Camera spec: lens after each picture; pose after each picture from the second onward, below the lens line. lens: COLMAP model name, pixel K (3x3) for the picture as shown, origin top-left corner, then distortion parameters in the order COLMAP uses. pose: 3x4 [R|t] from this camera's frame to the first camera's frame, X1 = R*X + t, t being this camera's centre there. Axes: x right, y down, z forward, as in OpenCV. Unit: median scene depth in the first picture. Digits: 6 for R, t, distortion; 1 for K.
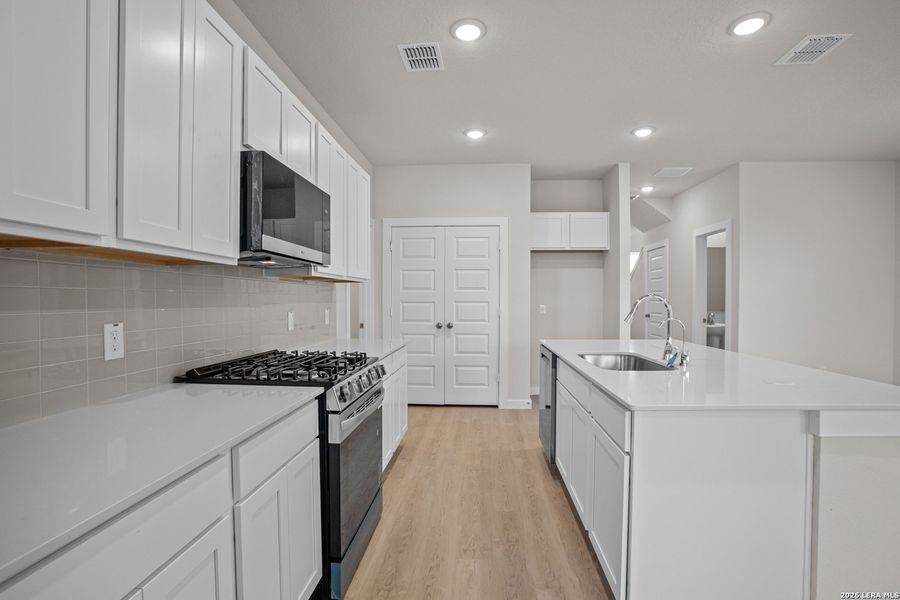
lens RADIAL K [[438.3, 0, 456.5], [0, 438.3, 298.8], [0, 0, 1]] dist [-0.067958, 0.030858]
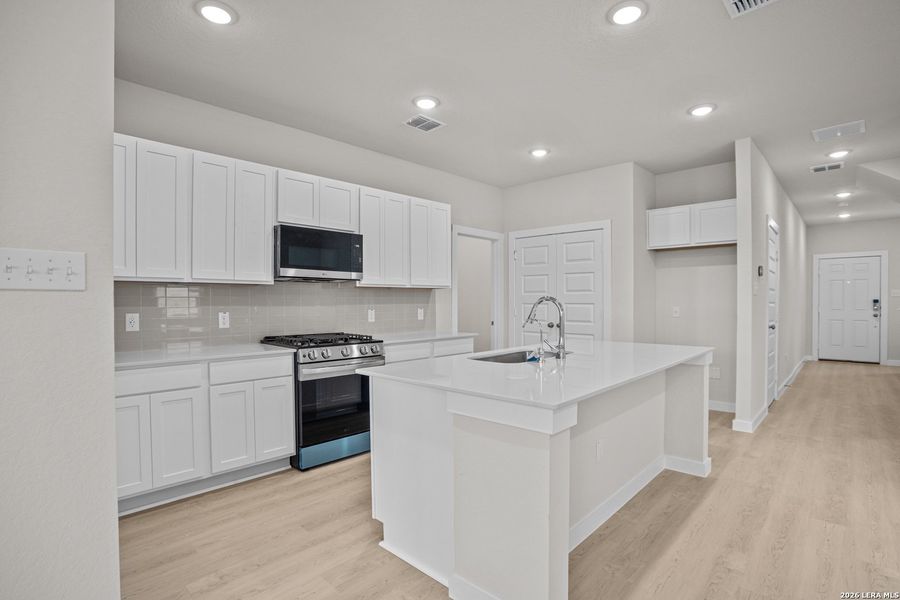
lens RADIAL K [[438.3, 0, 456.5], [0, 438.3, 298.8], [0, 0, 1]] dist [-0.067958, 0.030858]
pose [[0.772017, -0.003380, -0.635593, 0.606122], [0.001551, 0.999993, -0.003435, -0.001628], [0.635600, 0.001666, 0.772017, 0.002963]]
